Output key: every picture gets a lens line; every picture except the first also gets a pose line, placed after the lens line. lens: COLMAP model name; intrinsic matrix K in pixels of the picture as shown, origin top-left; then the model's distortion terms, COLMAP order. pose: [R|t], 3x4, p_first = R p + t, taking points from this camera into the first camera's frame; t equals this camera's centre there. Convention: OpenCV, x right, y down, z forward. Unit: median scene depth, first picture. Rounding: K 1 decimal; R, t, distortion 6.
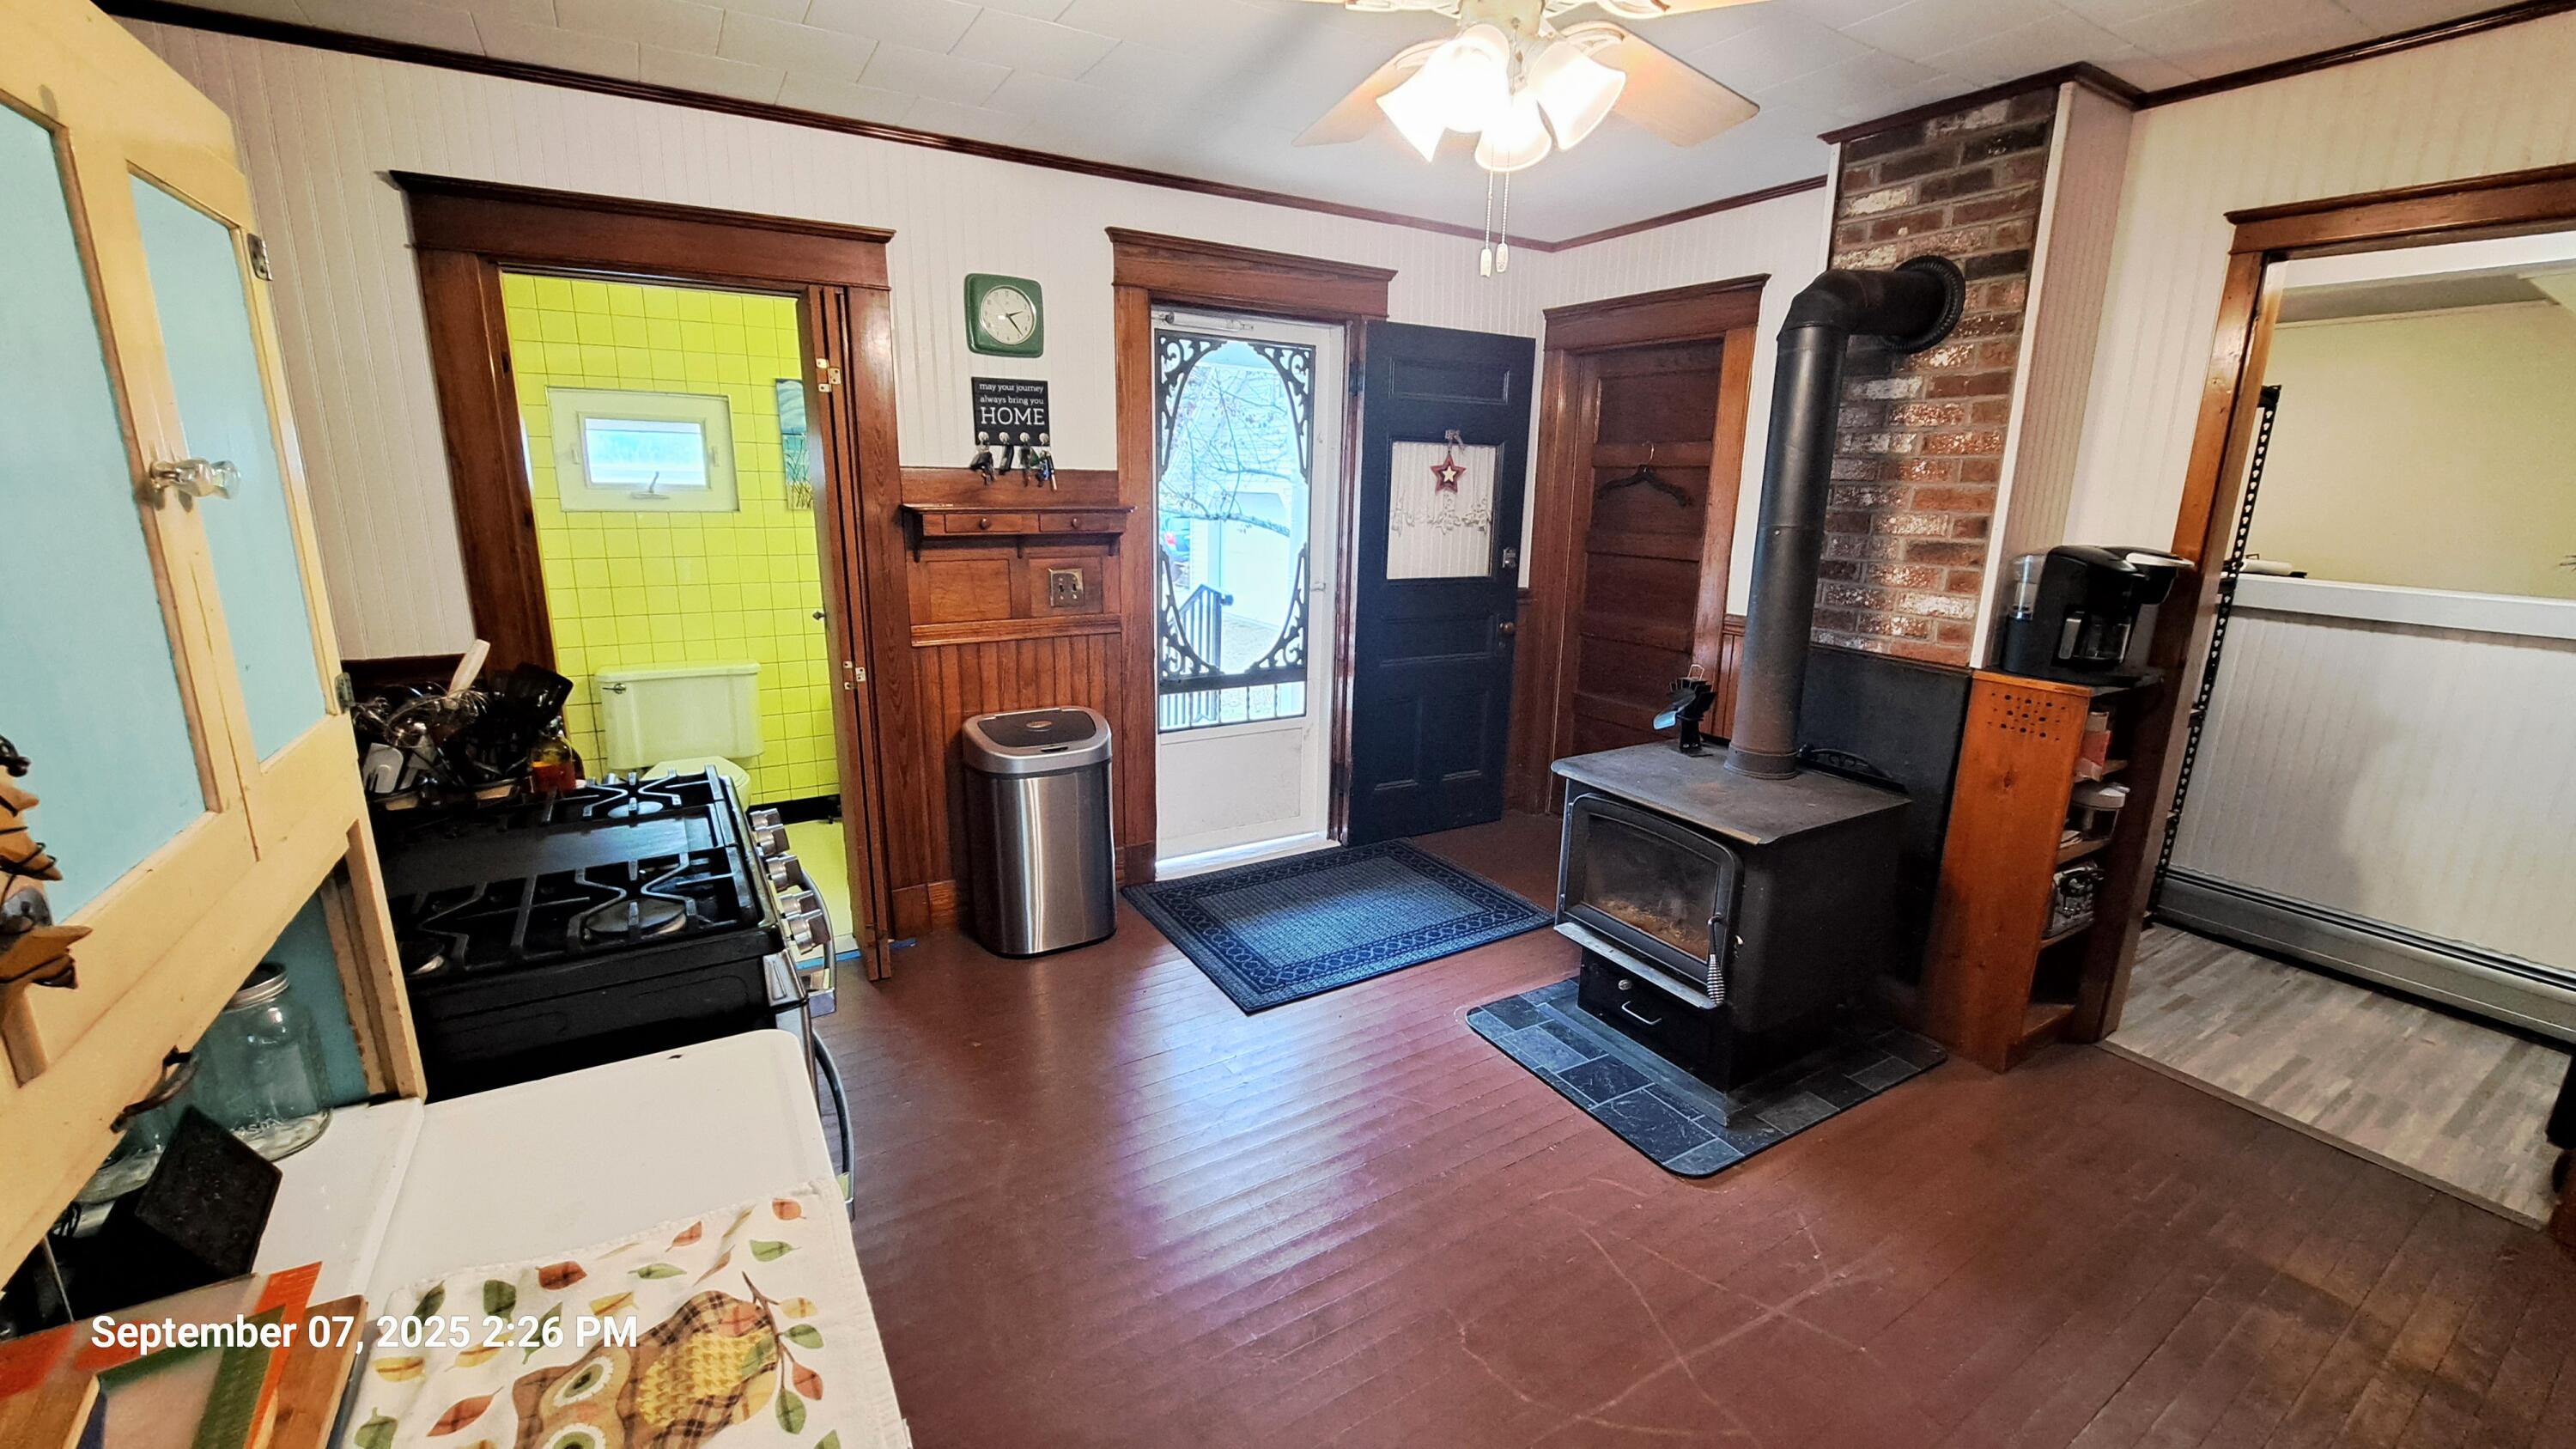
lens RADIAL K [[1009.9, 0, 1288.0], [0, 1009.9, 724.5], [0, 0, 1]] dist [-0.017874, -0.000100]
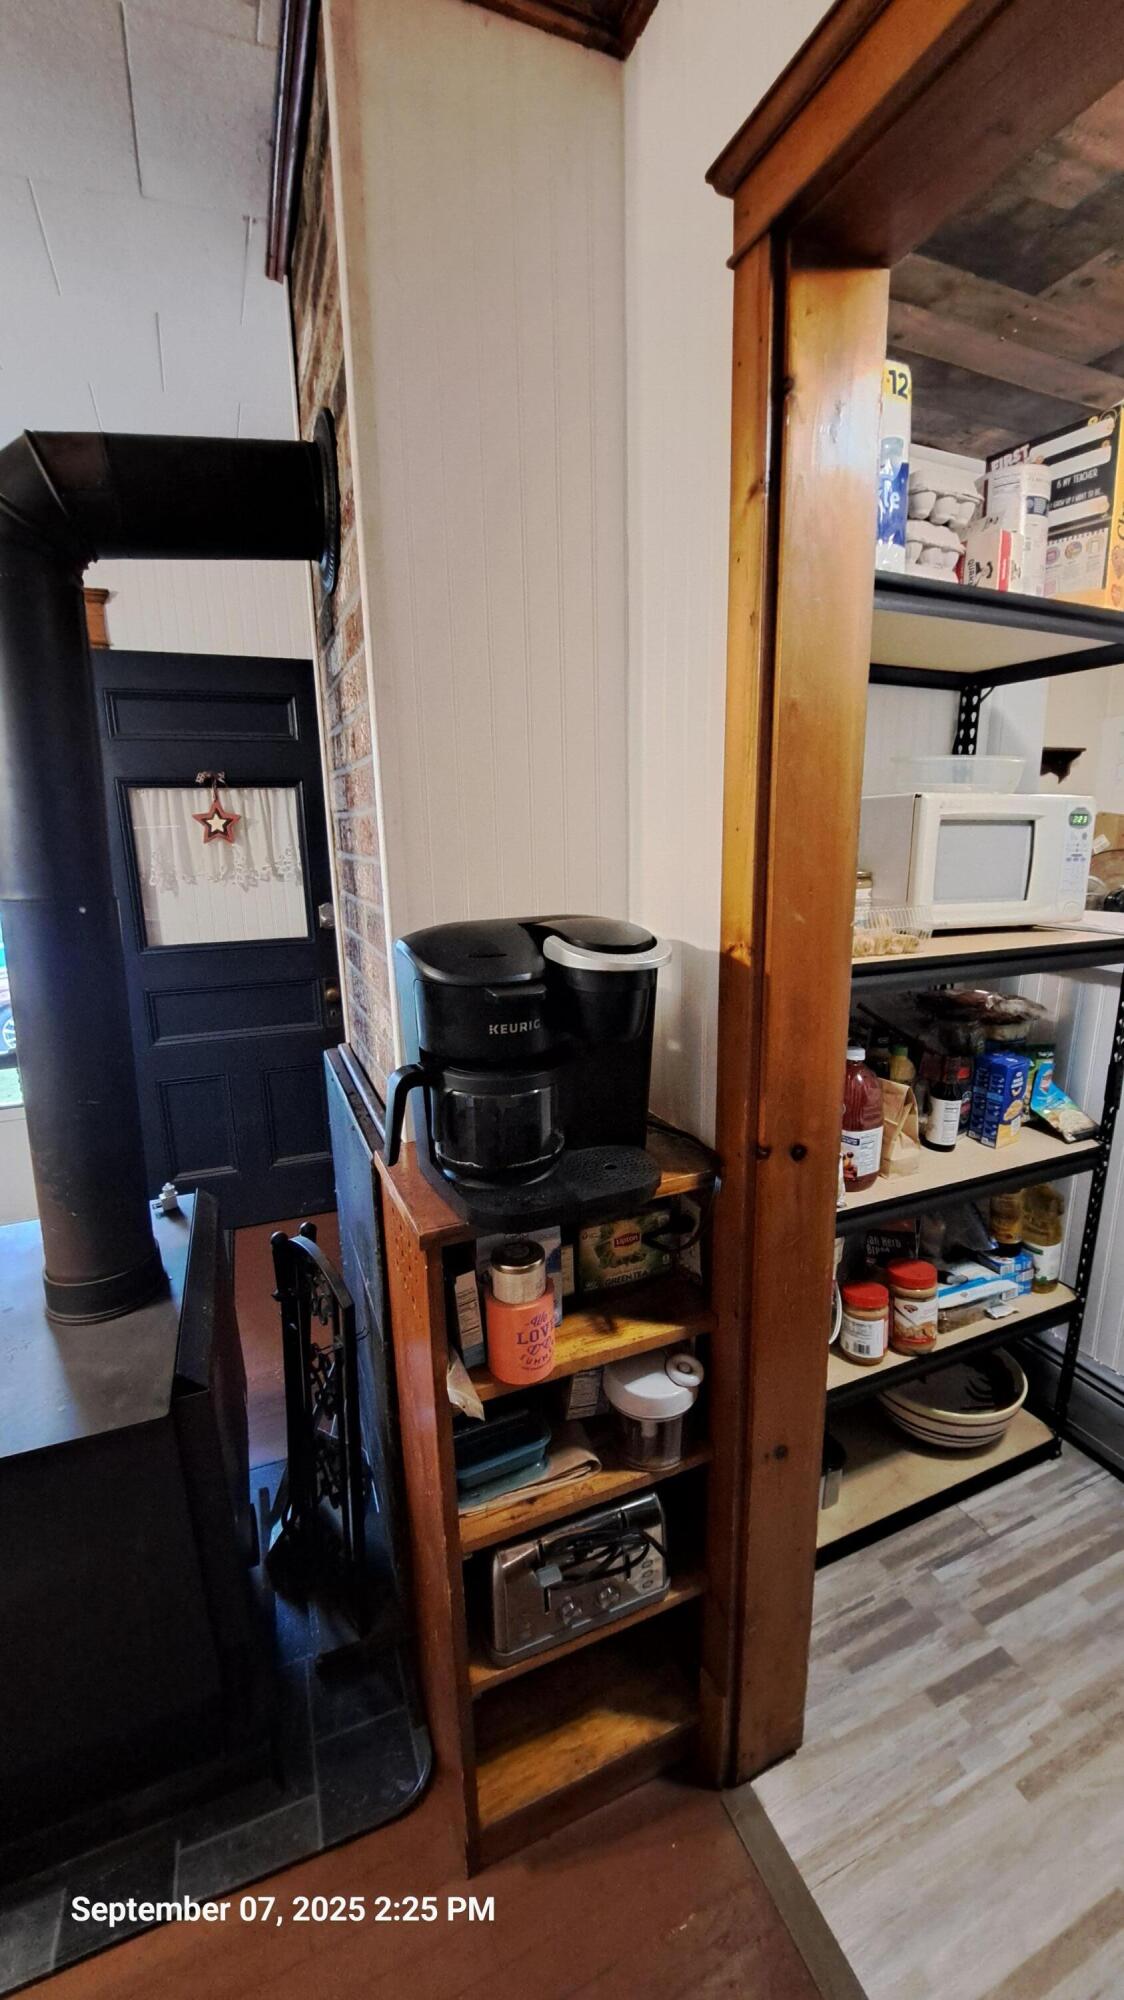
lens RADIAL K [[783.9, 0, 562.0], [0, 783.9, 1000.0], [0, 0, 1]] dist [-0.017874, -0.000100]
pose [[0.988853, -0.008322, -0.148661, 0.728769], [0.005429, 0.999788, -0.019855, -0.107982], [0.148795, 0.018827, 0.988689, 0.510582]]
